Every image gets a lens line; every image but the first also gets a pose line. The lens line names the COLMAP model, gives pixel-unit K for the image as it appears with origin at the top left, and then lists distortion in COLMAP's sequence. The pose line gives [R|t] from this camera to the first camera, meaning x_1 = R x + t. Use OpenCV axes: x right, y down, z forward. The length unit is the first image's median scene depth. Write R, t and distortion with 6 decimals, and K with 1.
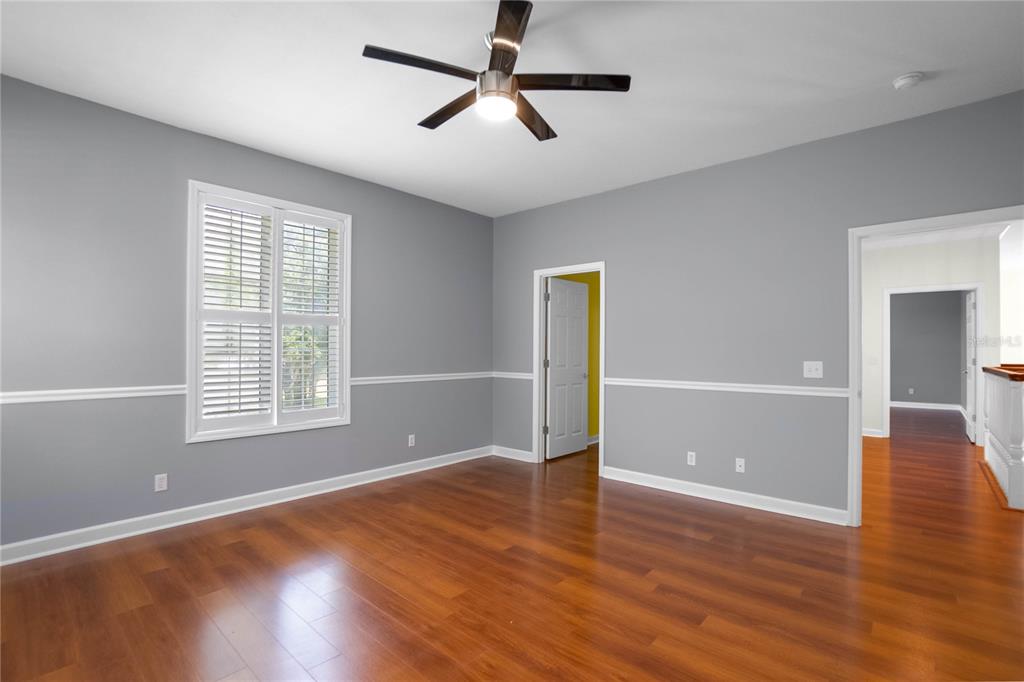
lens RADIAL K [[466.5, 0, 513.1], [0, 466.5, 344.1], [0, 0, 1]] dist [-0.011948, 0.001598]
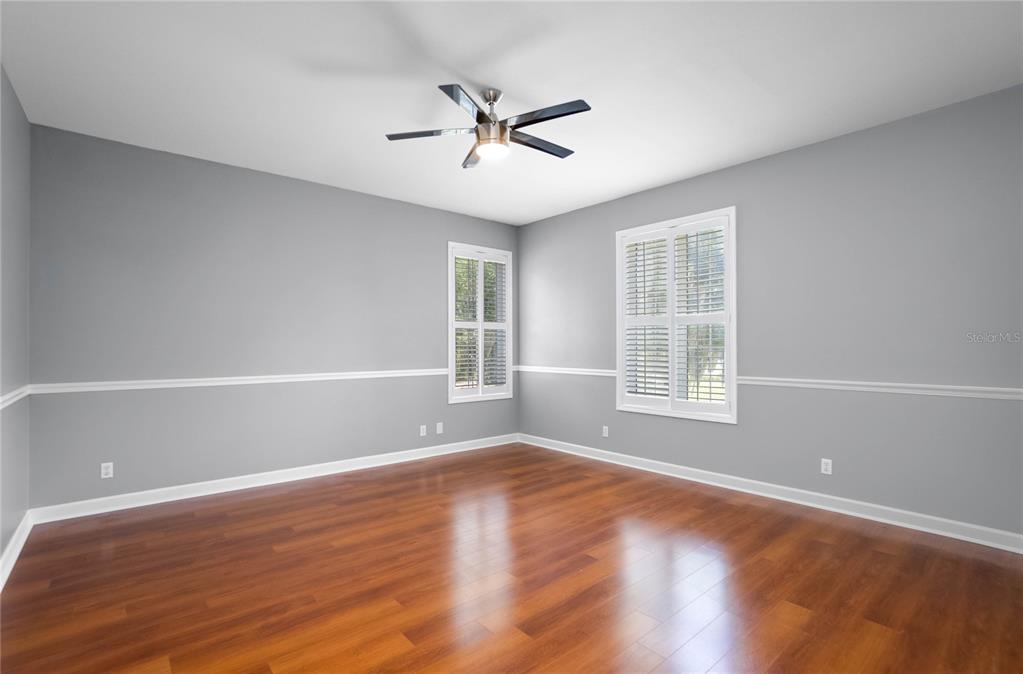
lens RADIAL K [[466.1, 0, 511.3], [0, 466.1, 341.6], [0, 0, 1]] dist [-0.011948, 0.001598]
pose [[-0.091256, -0.016413, -0.995692, 0.766967], [0.013711, 0.999749, -0.017736, 0.015644], [0.995733, -0.015270, -0.091008, 0.754240]]
